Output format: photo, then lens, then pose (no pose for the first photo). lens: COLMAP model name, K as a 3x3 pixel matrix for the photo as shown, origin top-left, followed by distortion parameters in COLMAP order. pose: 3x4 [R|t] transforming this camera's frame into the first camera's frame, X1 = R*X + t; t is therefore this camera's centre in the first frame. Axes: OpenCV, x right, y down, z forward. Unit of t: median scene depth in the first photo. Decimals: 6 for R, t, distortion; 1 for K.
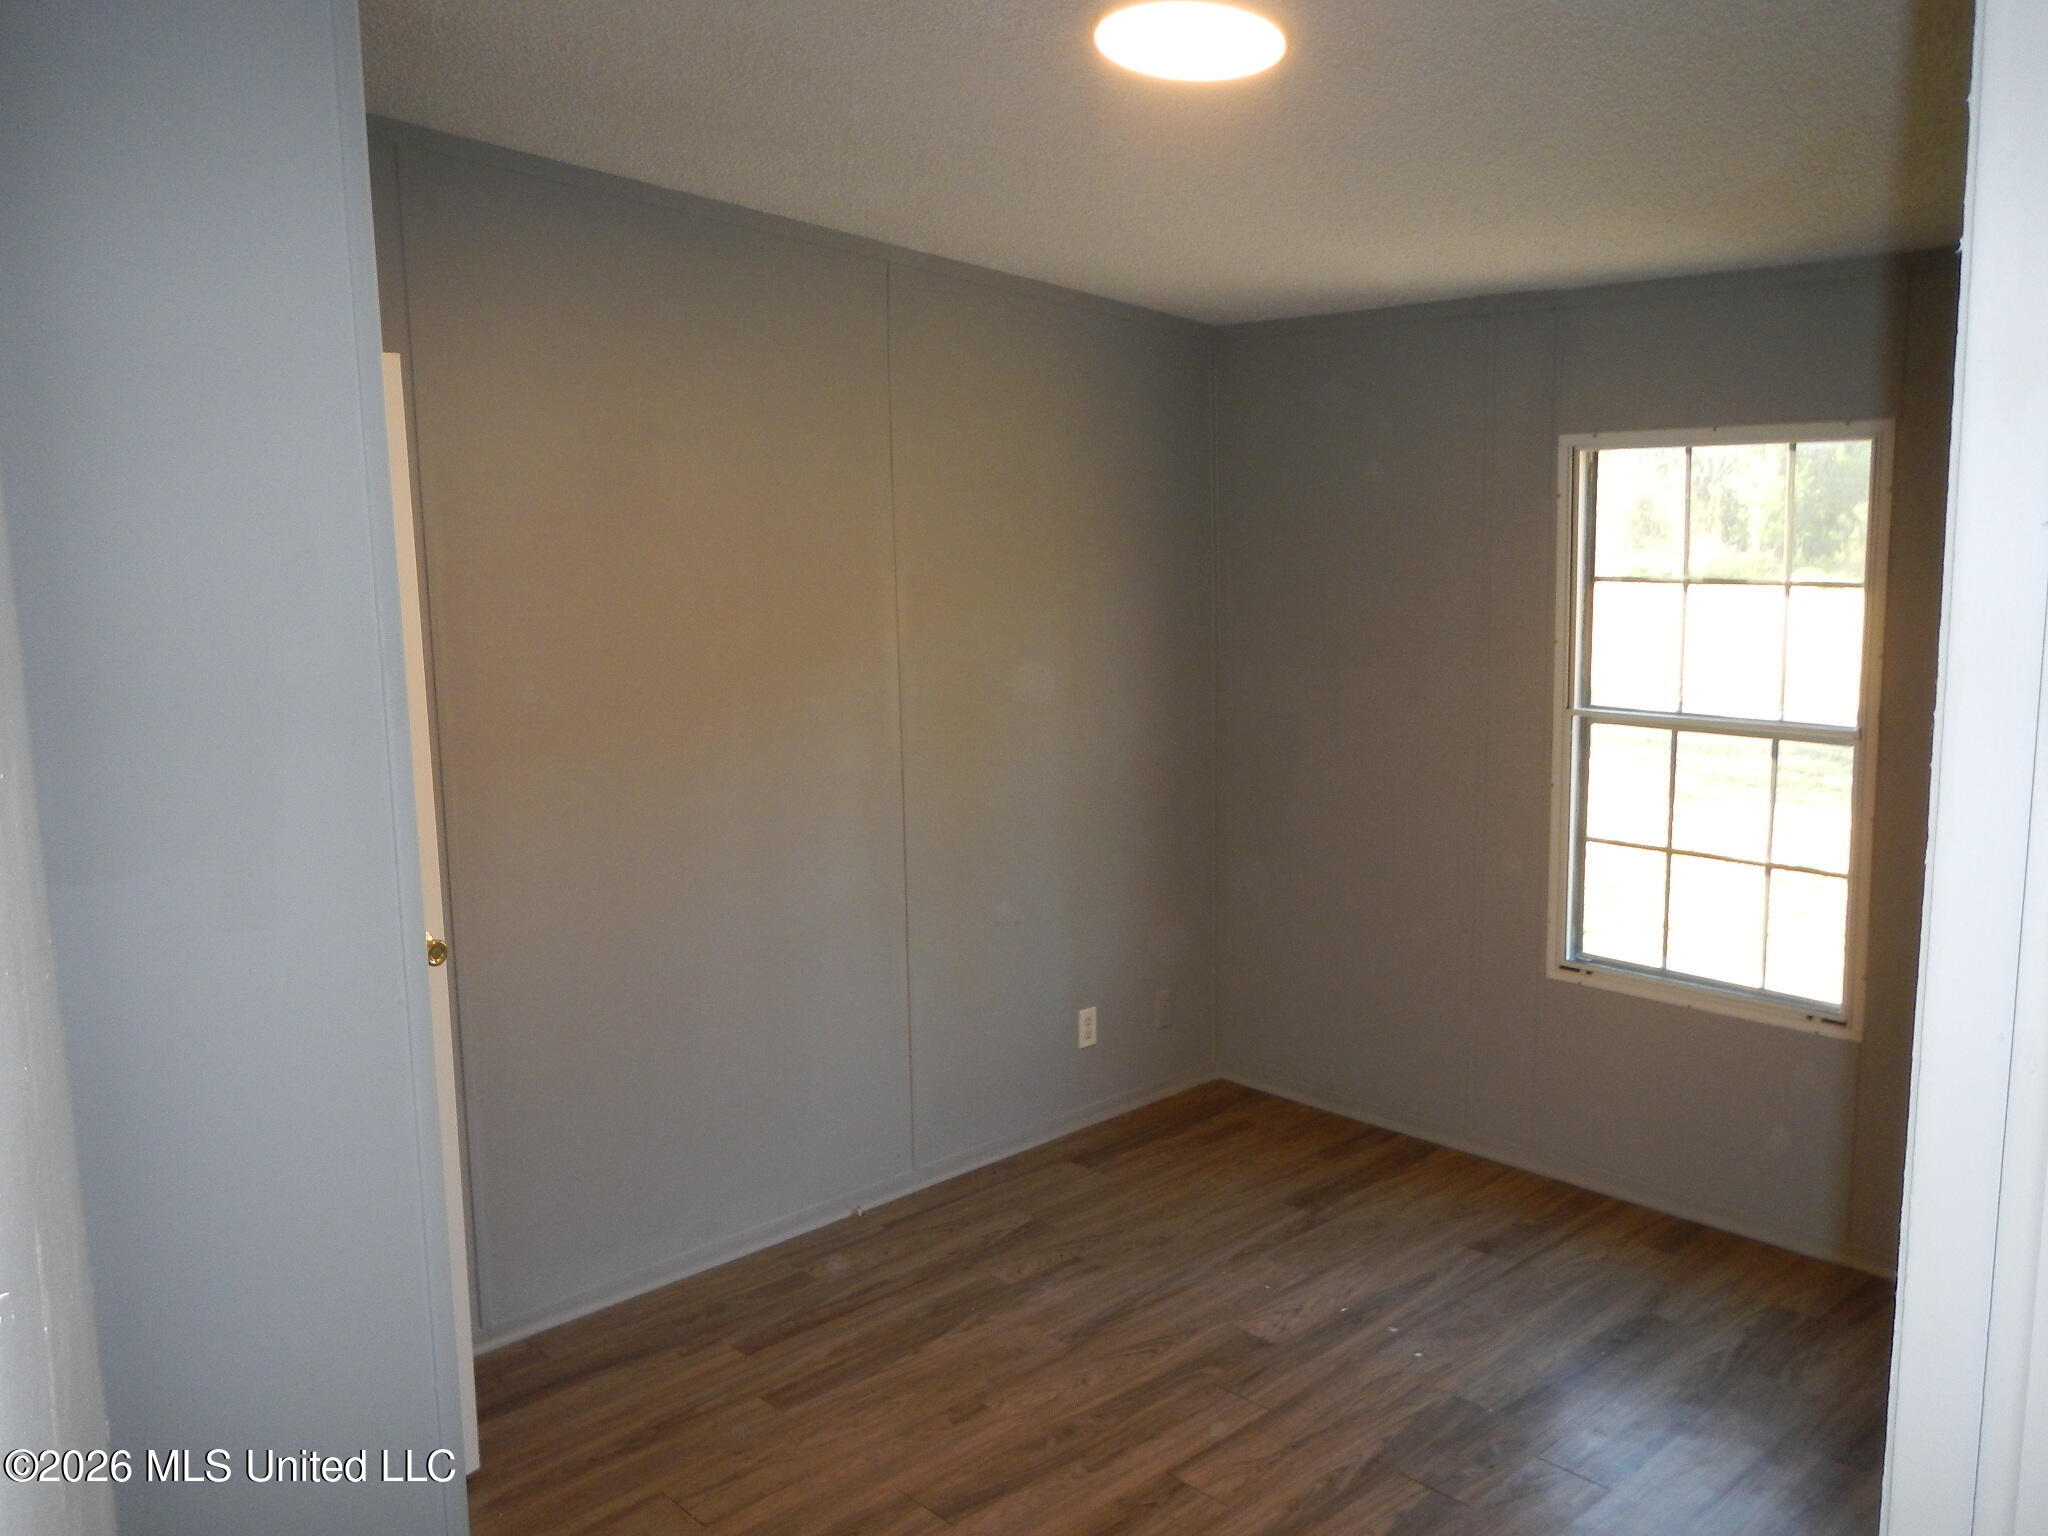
lens RADIAL K [[1722.7, 0, 1030.1], [0, 1722.7, 777.9], [0, 0, 1]] dist [-0.000873, -0.013254]
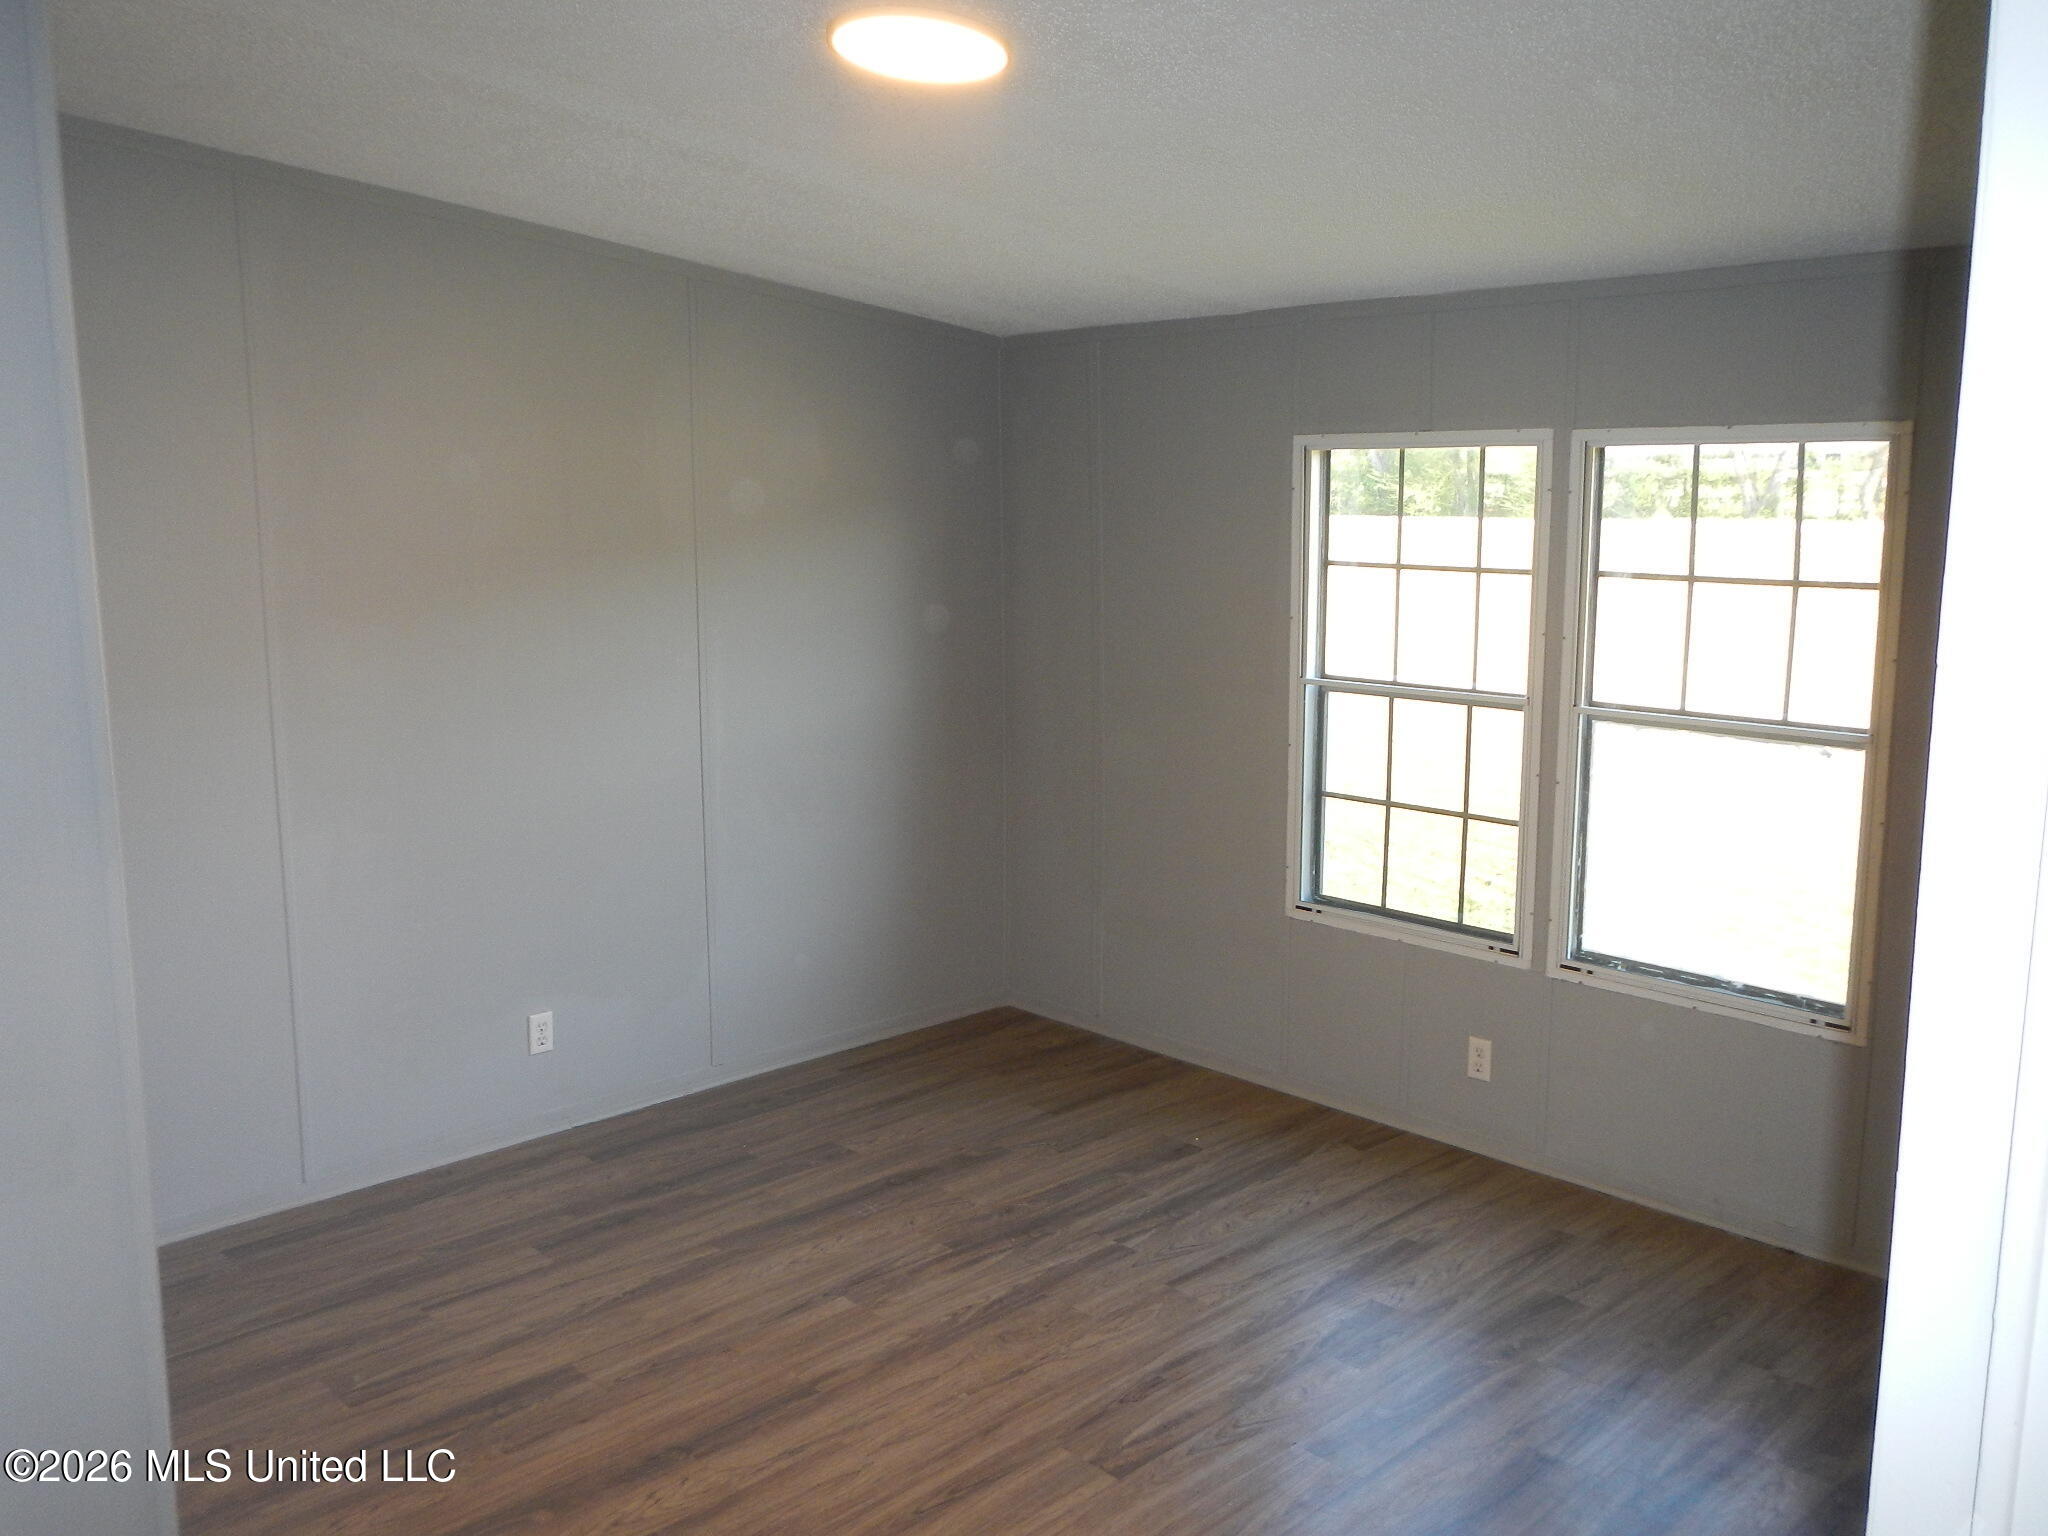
lens RADIAL K [[1722.7, 0, 1030.9], [0, 1722.7, 761.4], [0, 0, 1]] dist [-0.000873, -0.013254]
pose [[0.999850, 0.016690, 0.004606, 0.128846], [-0.016687, 0.999860, -0.000749, 0.018864], [-0.004617, 0.000672, 0.999989, -0.132157]]
